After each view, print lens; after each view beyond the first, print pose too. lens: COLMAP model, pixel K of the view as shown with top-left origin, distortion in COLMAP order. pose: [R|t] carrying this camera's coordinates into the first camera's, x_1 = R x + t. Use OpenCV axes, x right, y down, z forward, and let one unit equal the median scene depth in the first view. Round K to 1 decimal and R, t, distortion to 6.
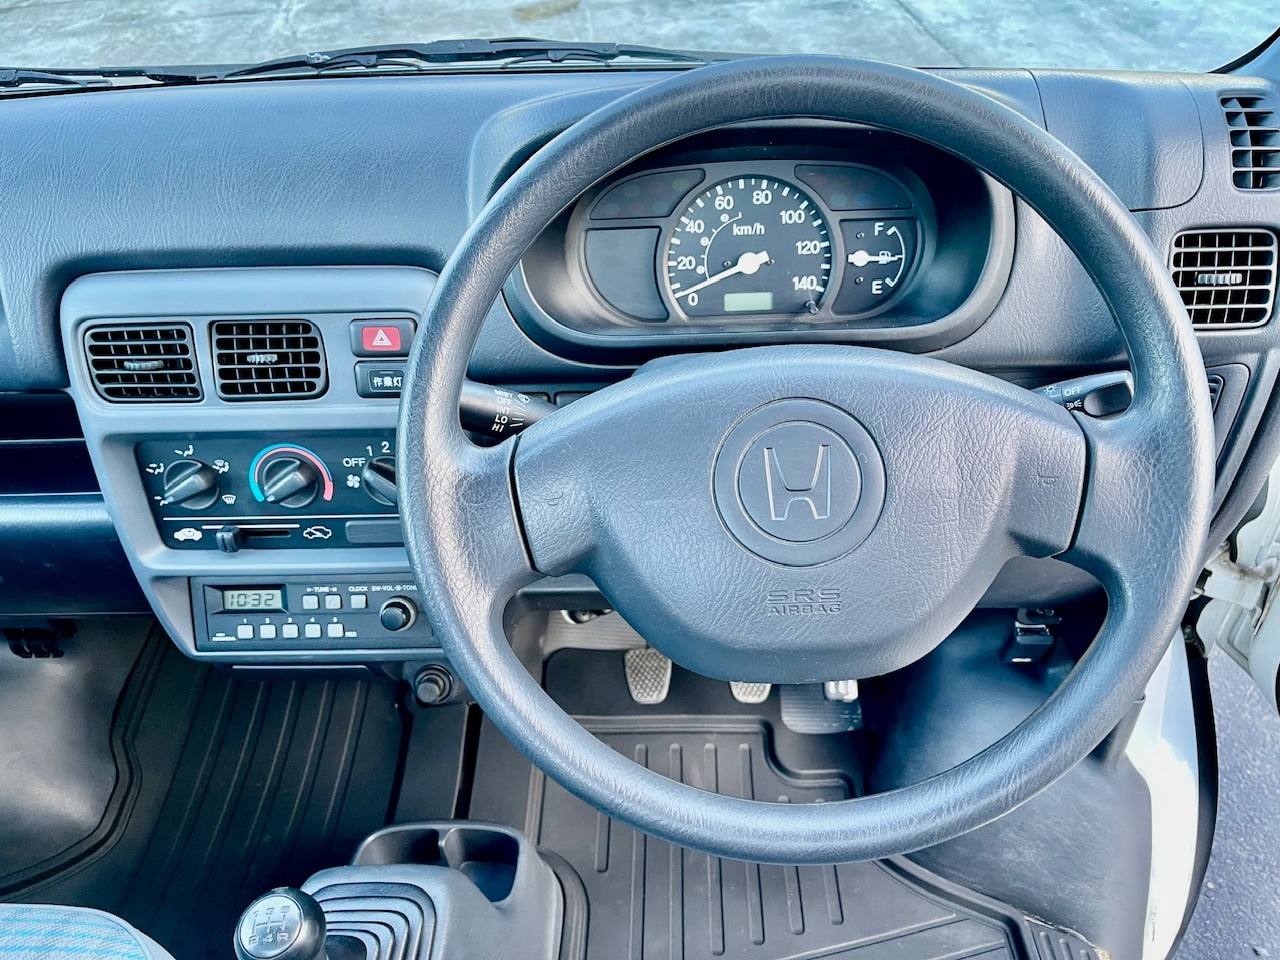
lens RADIAL K [[978.1, 0, 647.0], [0, 978.1, 482.8], [0, 0, 1]] dist [0.056896, -0.088463]
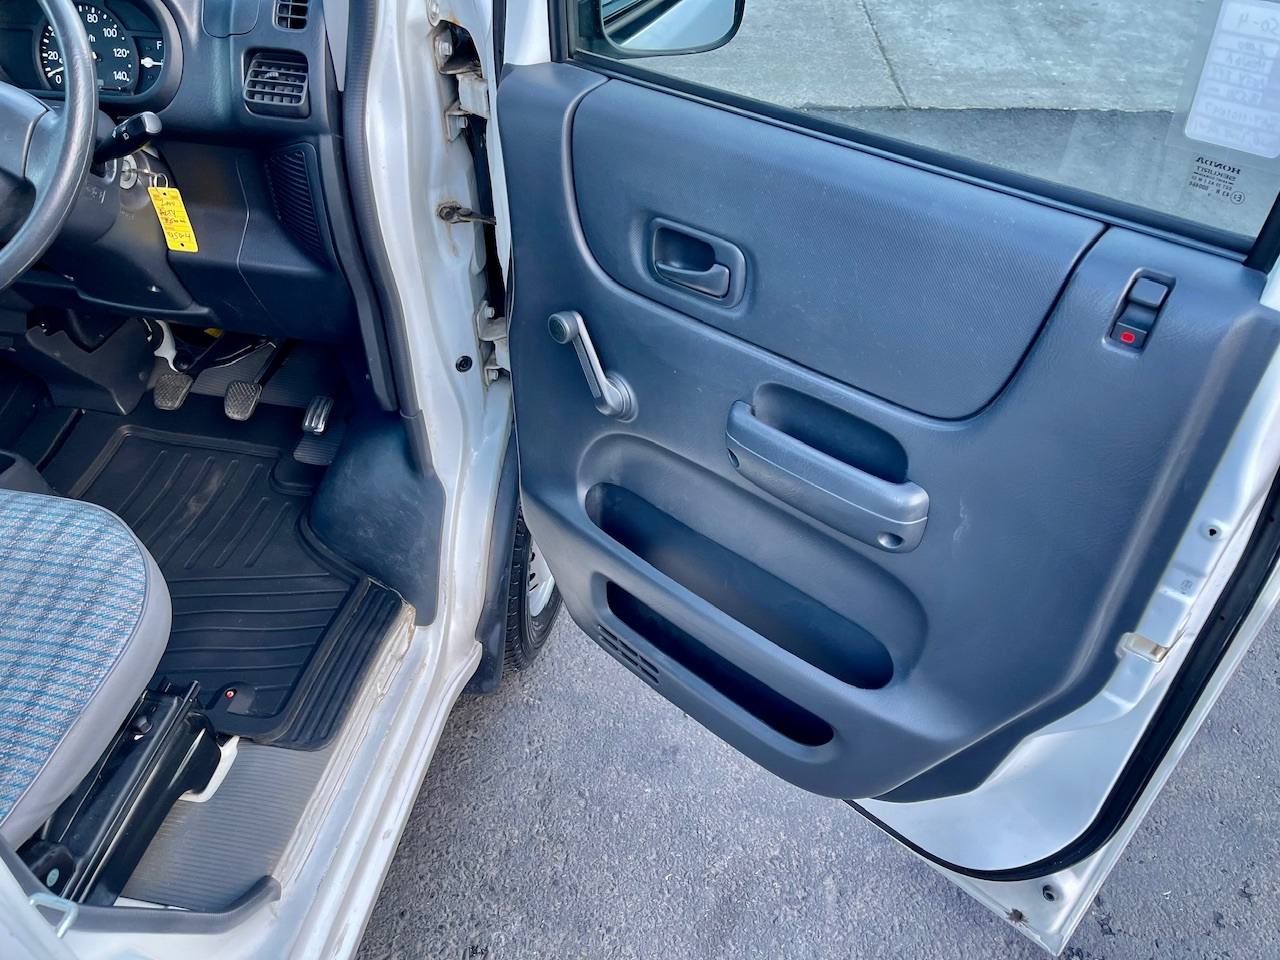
lens RADIAL K [[978.1, 0, 660.0], [0, 978.1, 485.1], [0, 0, 1]] dist [0.056896, -0.088463]
pose [[0.986359, 0.147611, -0.072855, 1.228394], [-0.145233, 0.988707, 0.036945, 0.265251], [0.077485, -0.025860, 0.996658, -0.540795]]
